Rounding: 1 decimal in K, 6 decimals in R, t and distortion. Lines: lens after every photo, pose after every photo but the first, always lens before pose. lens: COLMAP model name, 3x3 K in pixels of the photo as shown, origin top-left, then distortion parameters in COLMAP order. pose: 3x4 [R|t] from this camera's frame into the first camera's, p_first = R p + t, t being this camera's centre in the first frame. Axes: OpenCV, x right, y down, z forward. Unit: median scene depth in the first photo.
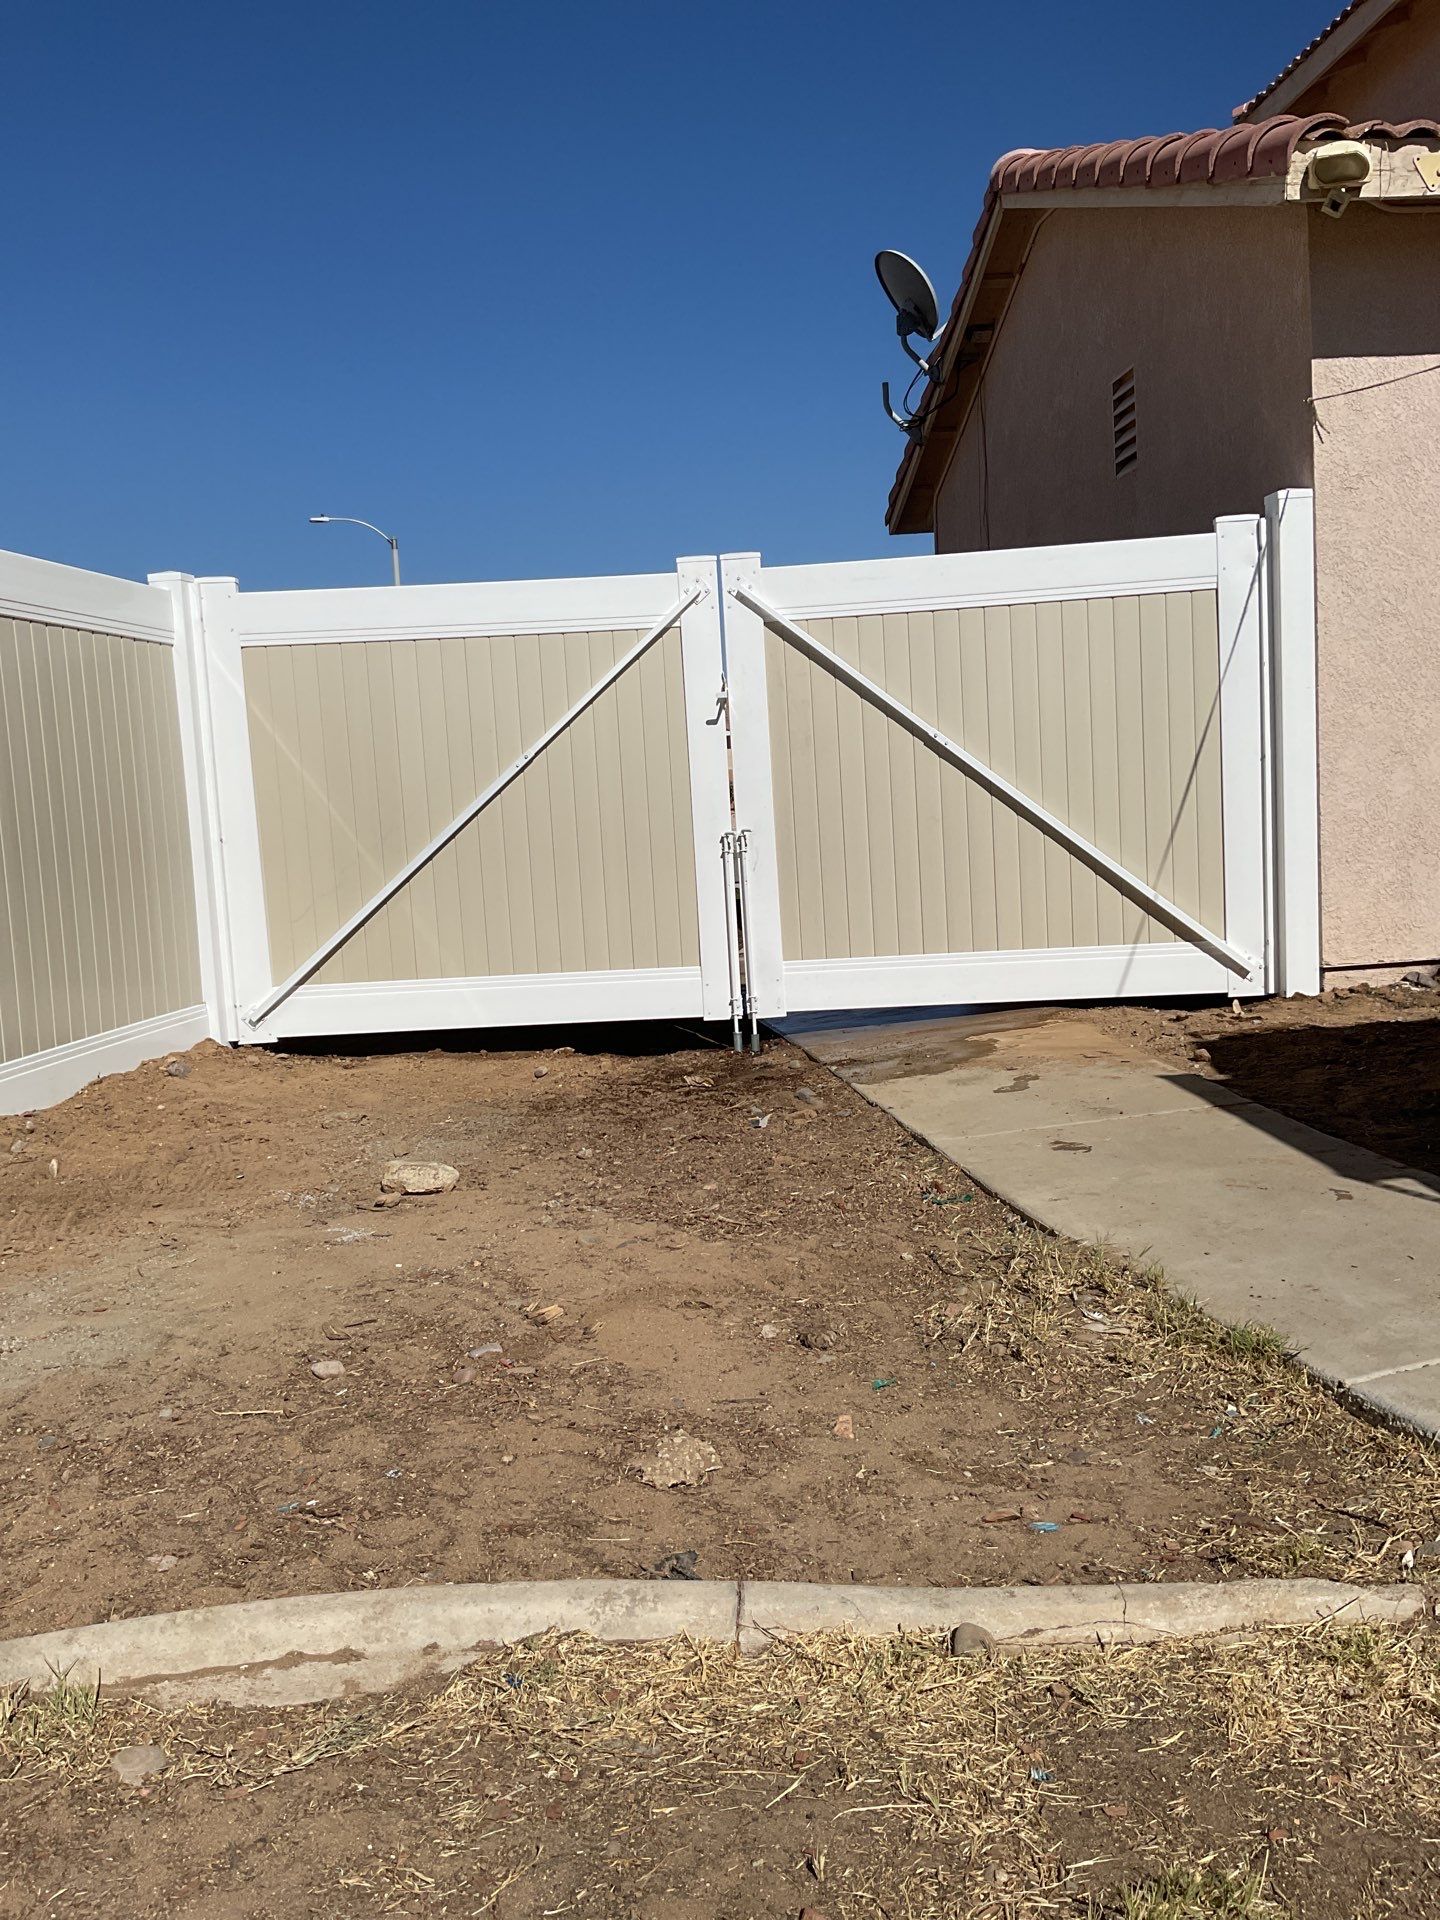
lens RADIAL K [[1552.5, 0, 722.3], [0, 1552.5, 976.5], [0, 0, 1]] dist [0.045878, -0.084666]
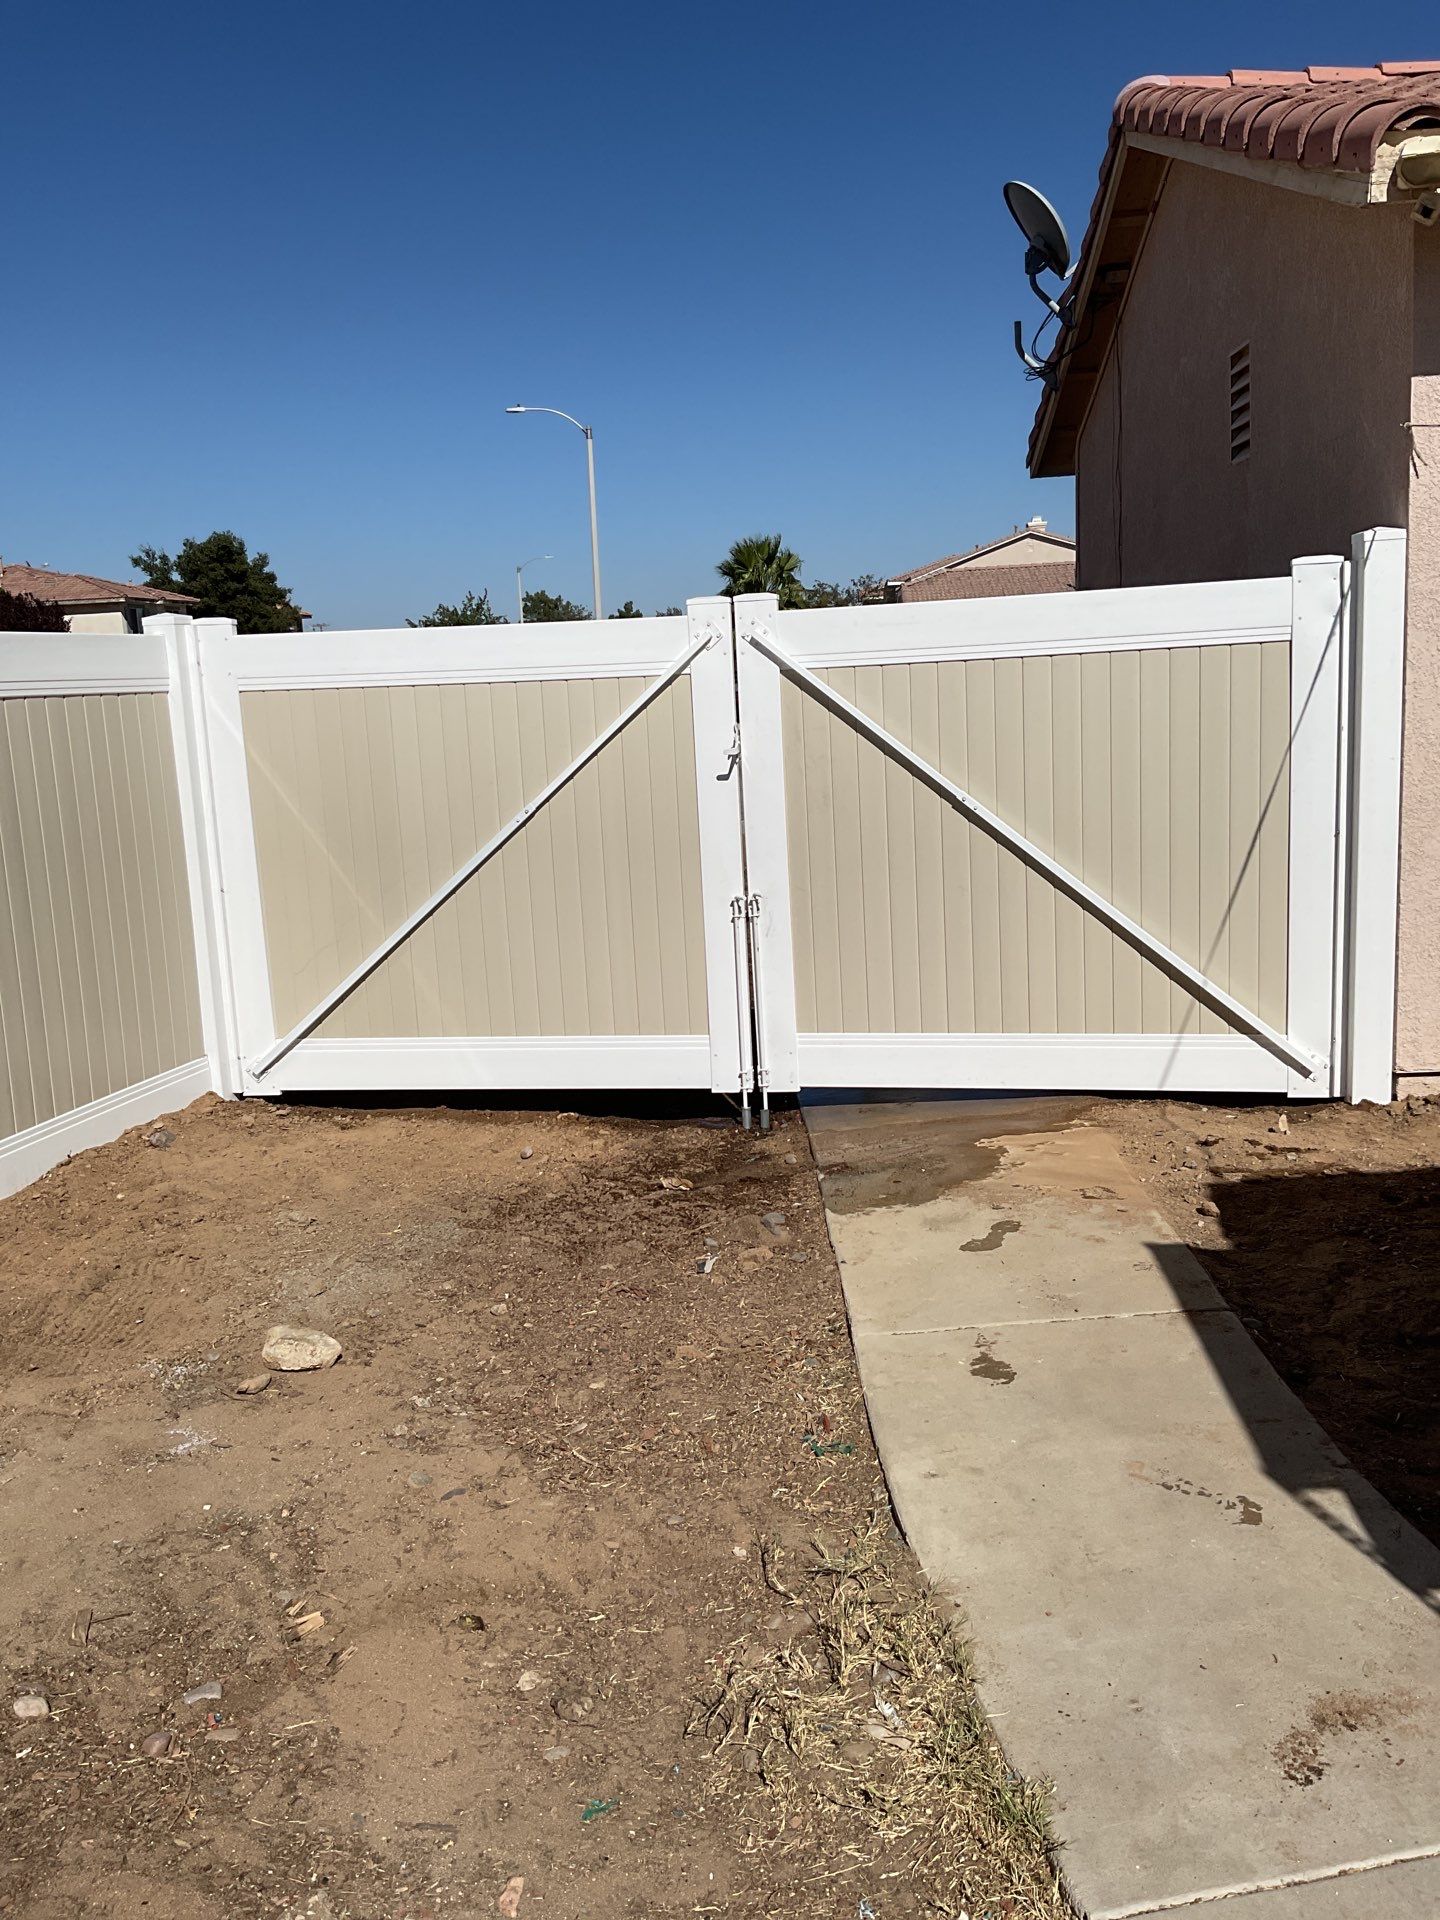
lens RADIAL K [[1552.5, 0, 729.2], [0, 1552.5, 976.7], [0, 0, 1]] dist [0.045878, -0.084666]
pose [[0.991317, 0.032500, -0.127415, 0.128587], [-0.022488, 0.996602, 0.079244, -0.129233], [0.129558, -0.075691, 0.988679, 0.084395]]
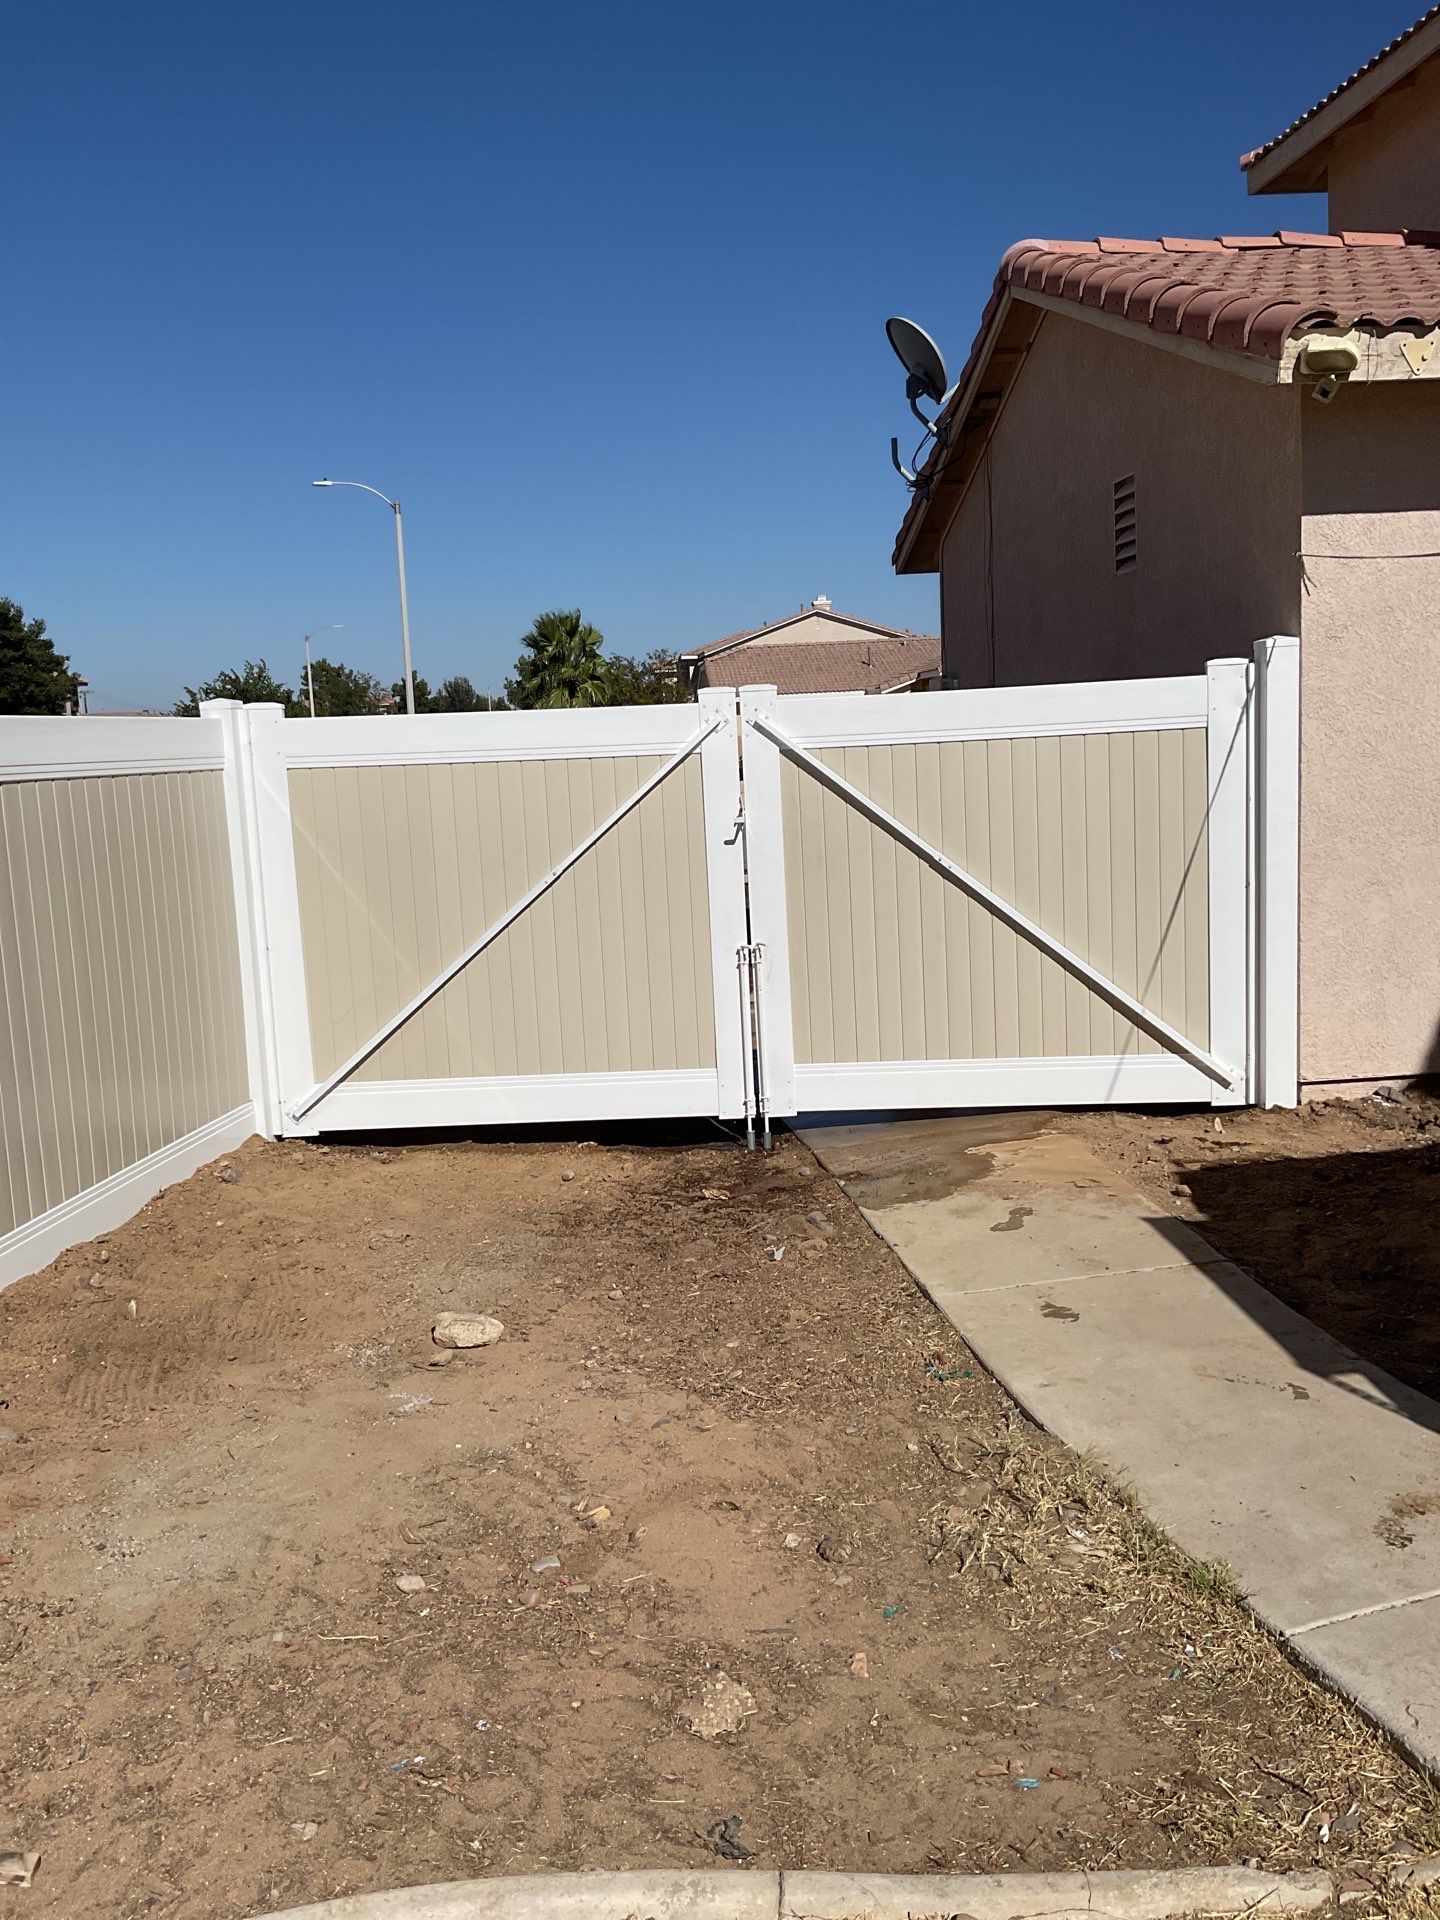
lens RADIAL K [[1552.5, 0, 720.1], [0, 1552.5, 976.2], [0, 0, 1]] dist [0.045878, -0.084666]
pose [[0.999960, 0.008959, 0.000482, -0.014065], [-0.008970, 0.999401, 0.033431, -0.117041], [-0.000182, -0.033434, 0.999441, -0.068857]]
